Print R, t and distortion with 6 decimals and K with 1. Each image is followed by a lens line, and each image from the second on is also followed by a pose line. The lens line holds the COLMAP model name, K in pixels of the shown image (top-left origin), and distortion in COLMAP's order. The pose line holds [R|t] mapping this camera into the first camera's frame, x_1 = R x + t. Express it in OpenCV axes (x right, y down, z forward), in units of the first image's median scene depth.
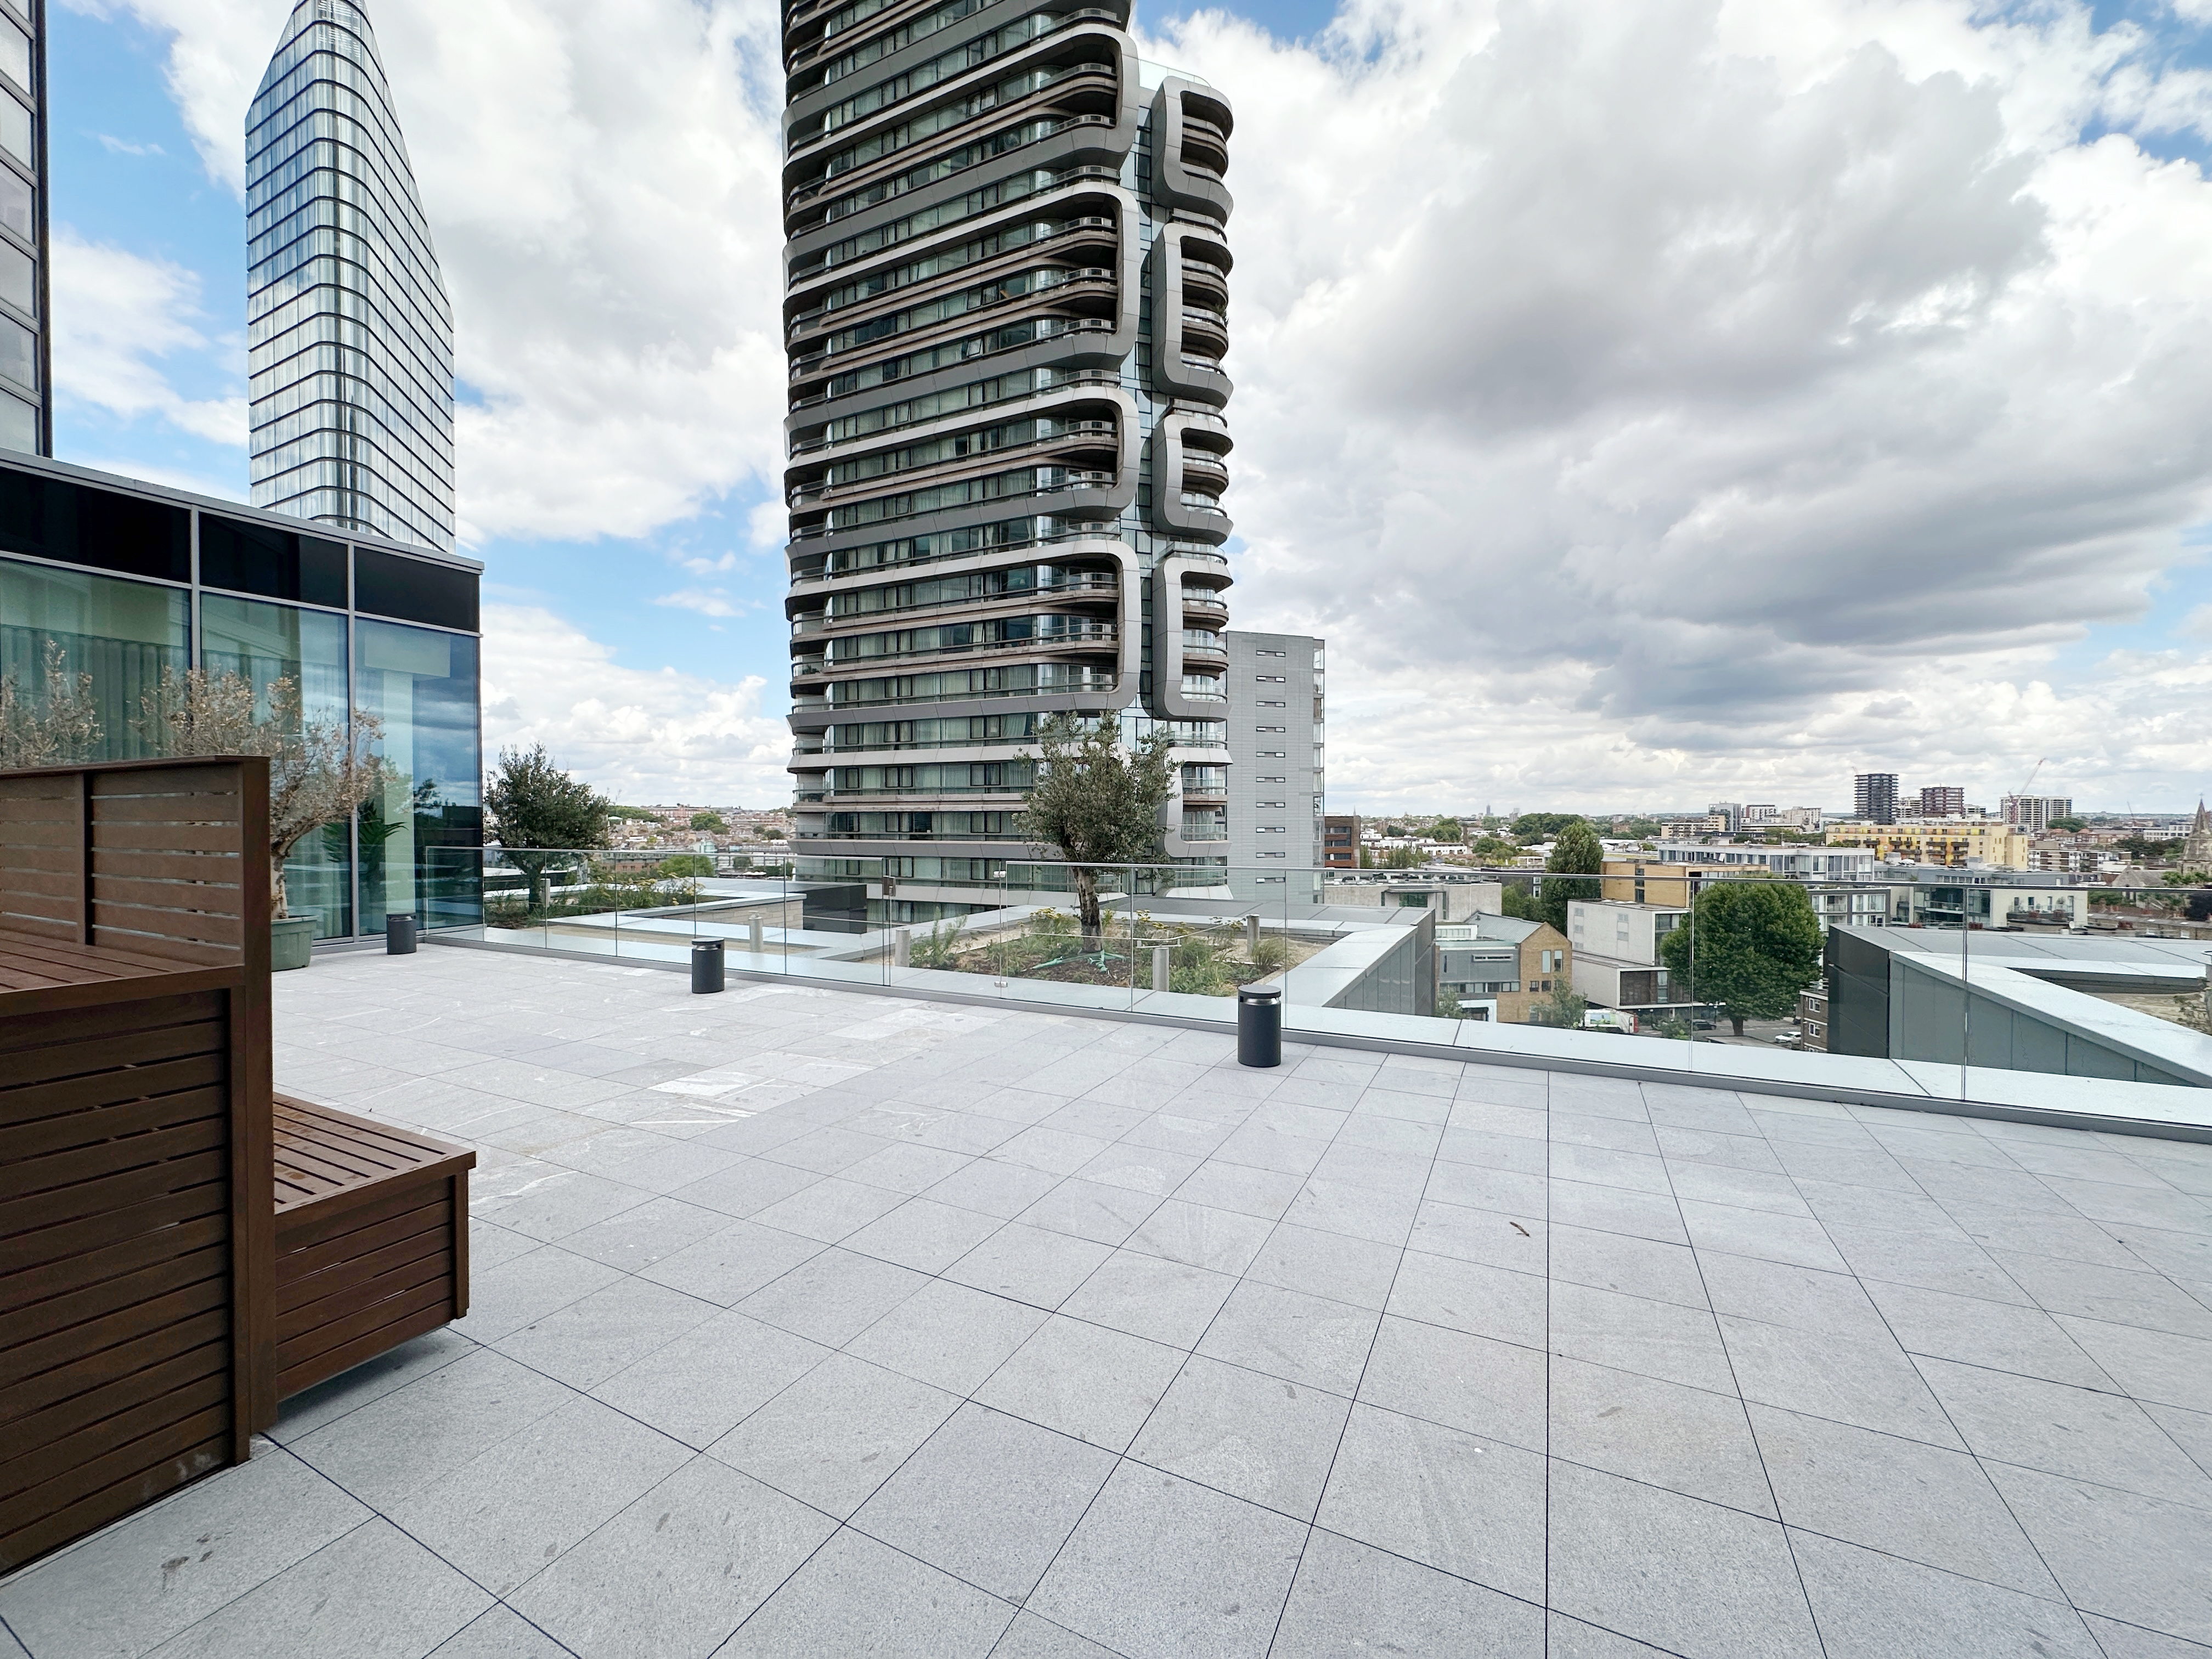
lens RADIAL K [[883.3, 0, 1106.0], [0, 883.3, 829.5], [0, 0, 1]] dist [-0.001727, -0.000262]
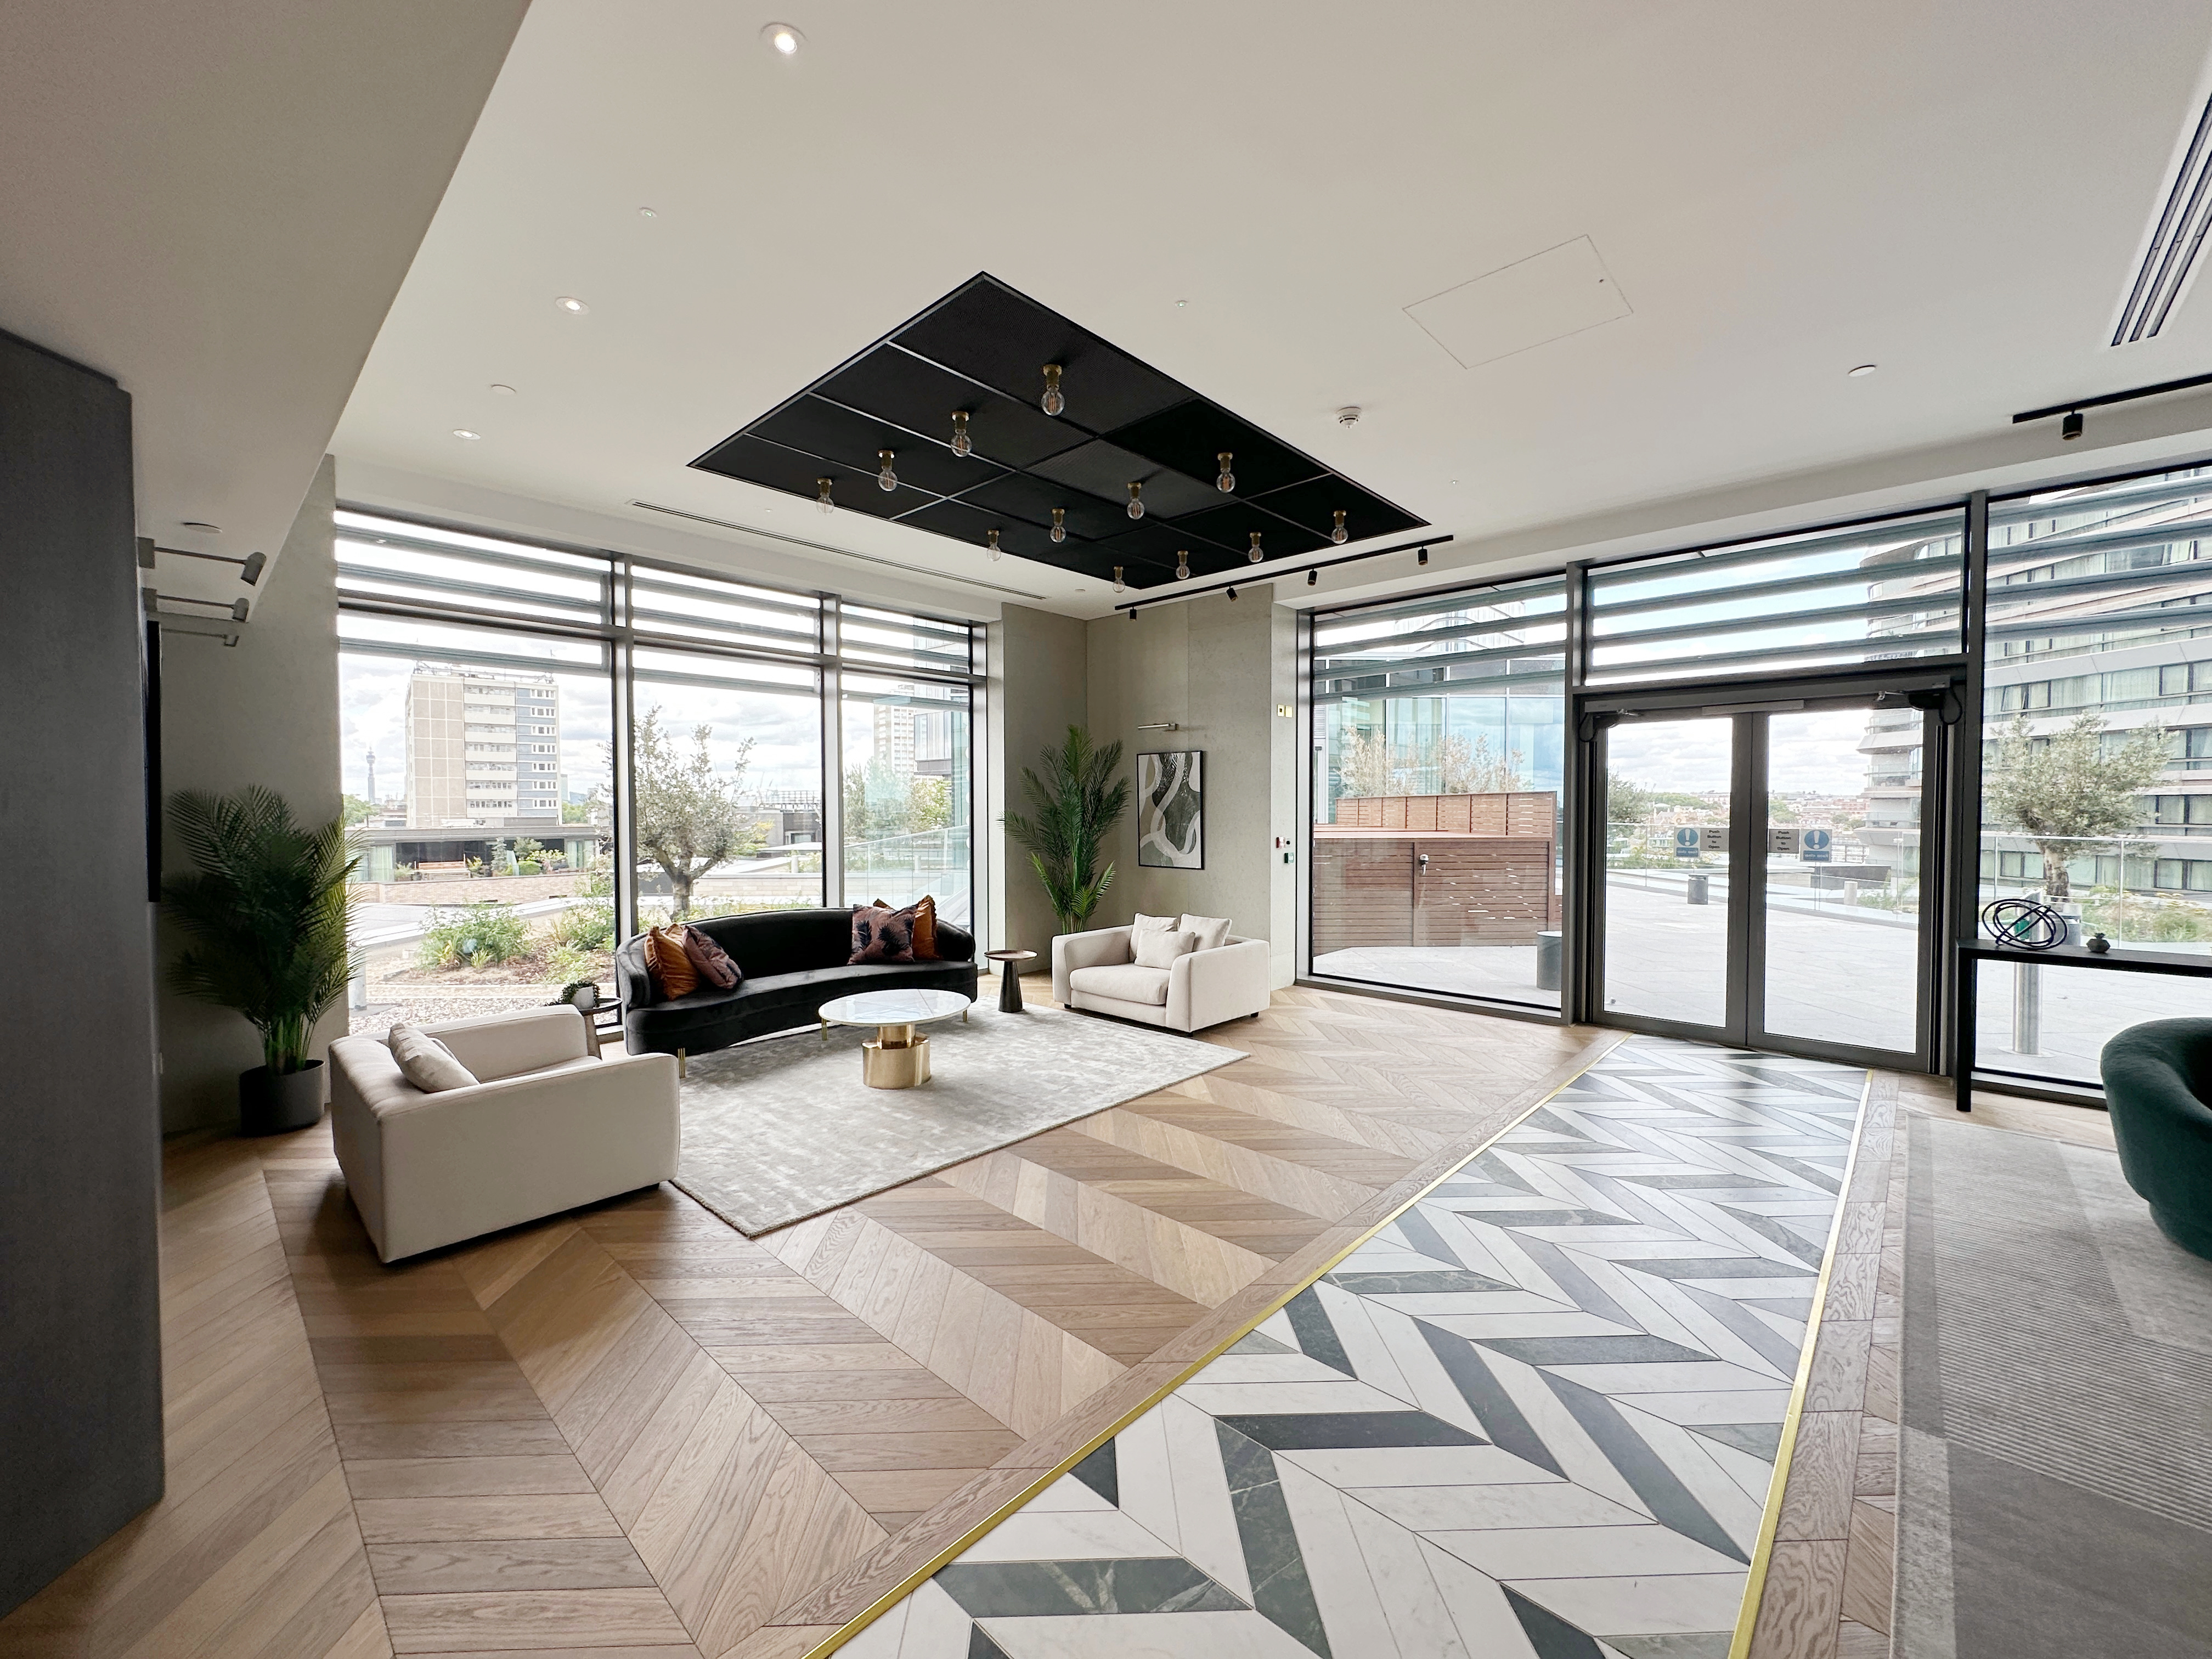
lens RADIAL K [[883.3, 0, 1106.0], [0, 883.3, 829.5], [0, 0, 1]] dist [-0.001727, -0.000262]
pose [[0.480181, 0.022271, -0.876887, 0.067760], [-0.009117, 0.999750, 0.020399, 0.000982], [0.877122, -0.001801, 0.480264, -0.113339]]
